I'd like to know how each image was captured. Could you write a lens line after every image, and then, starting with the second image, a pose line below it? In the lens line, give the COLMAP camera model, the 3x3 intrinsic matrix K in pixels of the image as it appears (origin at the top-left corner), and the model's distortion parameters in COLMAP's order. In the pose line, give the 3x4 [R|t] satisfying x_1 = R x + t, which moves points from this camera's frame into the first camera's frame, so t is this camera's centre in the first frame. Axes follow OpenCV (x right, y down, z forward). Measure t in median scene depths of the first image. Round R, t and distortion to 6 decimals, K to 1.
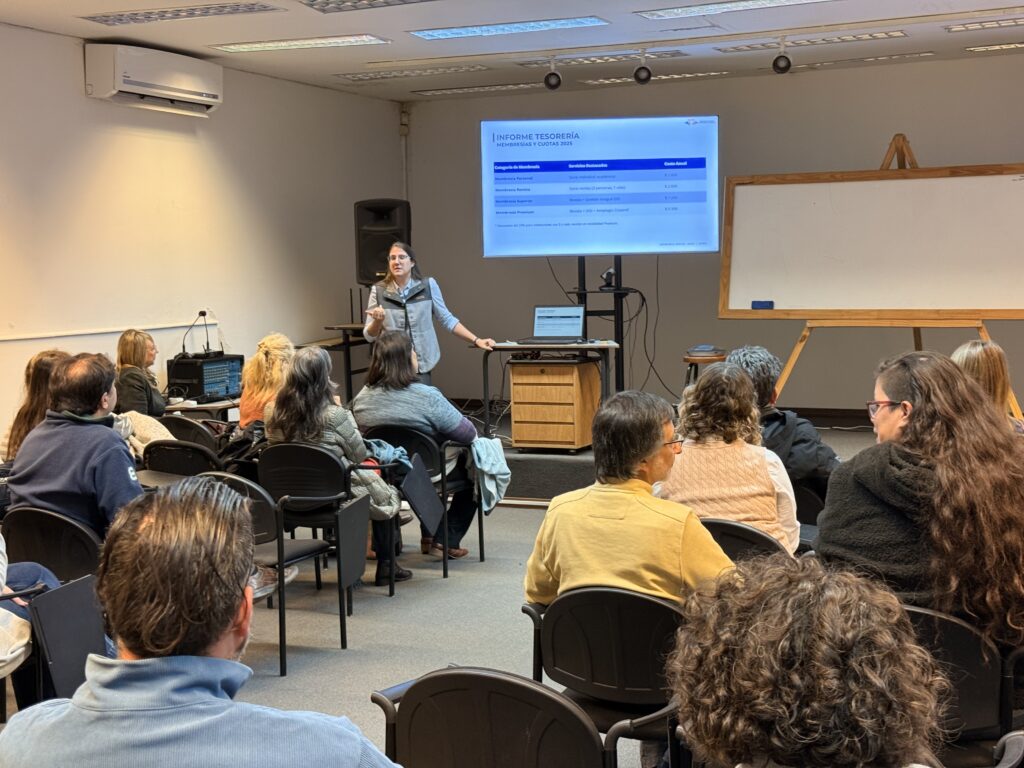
lens RADIAL K [[1472.3, 0, 505.7], [0, 1472.3, 382.6], [0, 0, 1]] dist [0.113963, 0.000000]
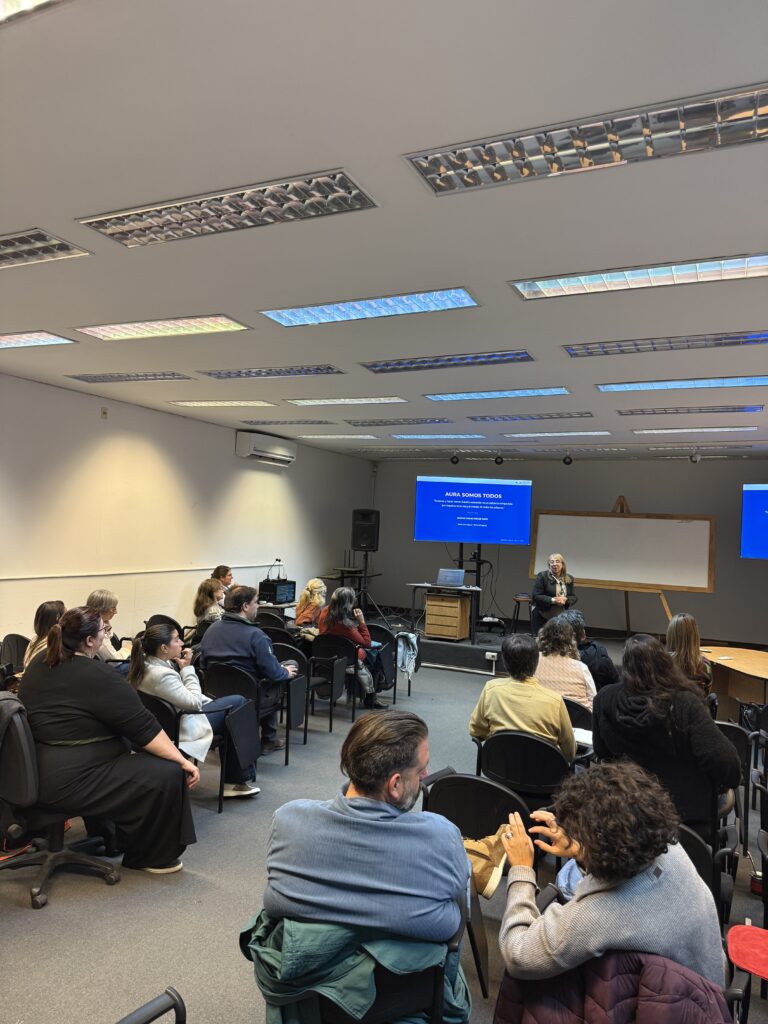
lens RADIAL K [[735.5, 0, 377.9], [0, 735.5, 509.3], [0, 0, 1]] dist [0.072221, -0.030286]
pose [[0.997536, 0.062939, -0.030995, -0.038773], [-0.065912, 0.992101, -0.106726, -0.016679], [0.024033, 0.108506, 0.993805, -0.025264]]
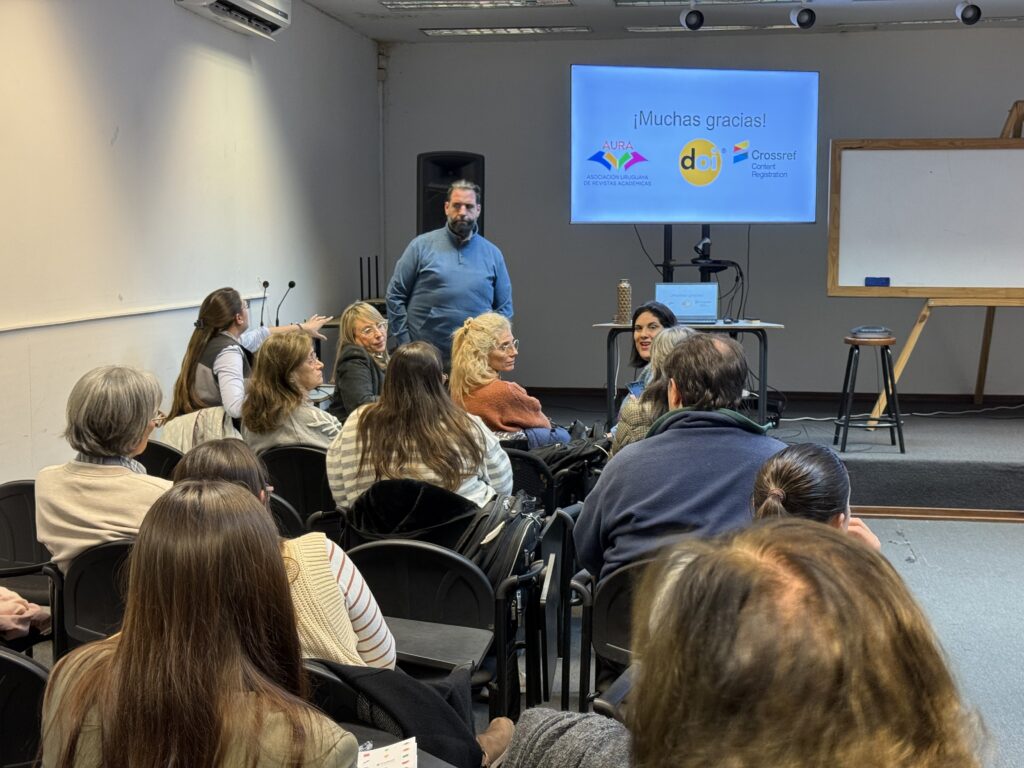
lens RADIAL K [[1472.3, 0, 510.3], [0, 1472.3, 385.1], [0, 0, 1]] dist [0.113963, 0.000000]
pose [[0.958402, -0.007700, 0.285316, -0.312442], [0.003245, 0.999865, 0.016082, -0.004042], [-0.285402, -0.014487, 0.958298, 0.186376]]
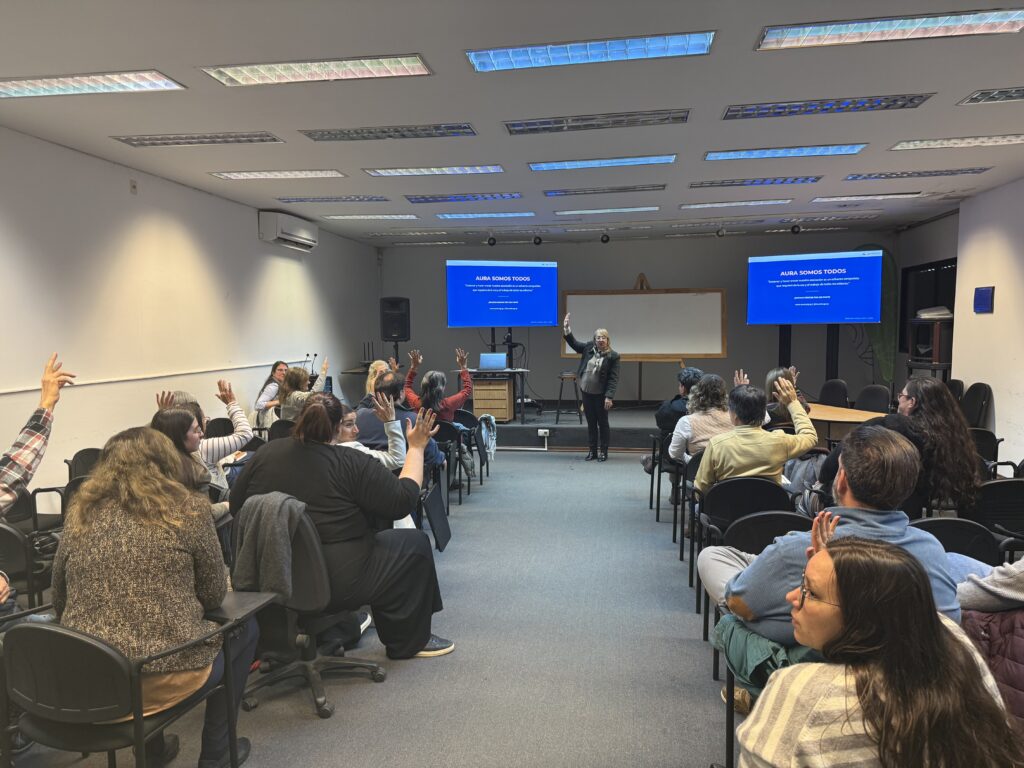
lens RADIAL K [[735.5, 0, 508.7], [0, 735.5, 388.8], [0, 0, 1]] dist [0.072221, -0.030286]
pose [[0.962995, -0.012306, 0.269237, -0.216260], [0.013733, 0.999900, -0.003416, 0.003460], [-0.269168, 0.006987, 0.963068, 0.012860]]
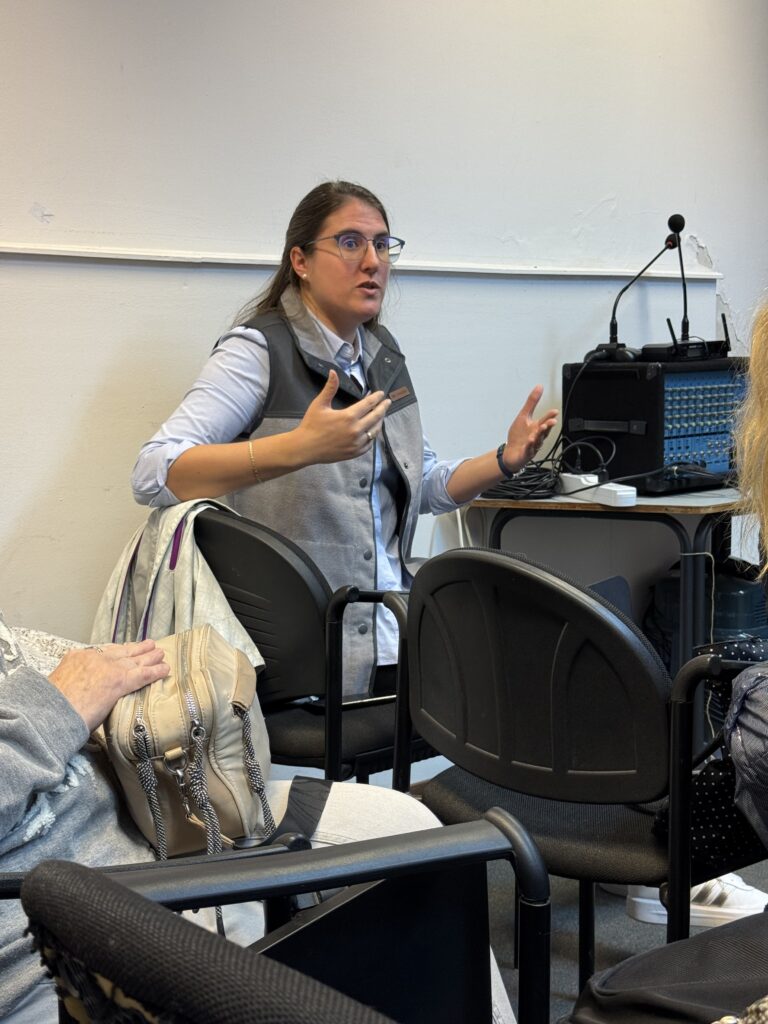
lens RADIAL K [[1472.3, 0, 385.3], [0, 1472.3, 512.4], [0, 0, 1]] dist [0.113963, 0.000000]
pose [[0.915734, 0.058185, -0.397549, -0.126312], [-0.042800, 0.997955, 0.047473, 0.004854], [0.399498, -0.026458, 0.916352, 0.660239]]
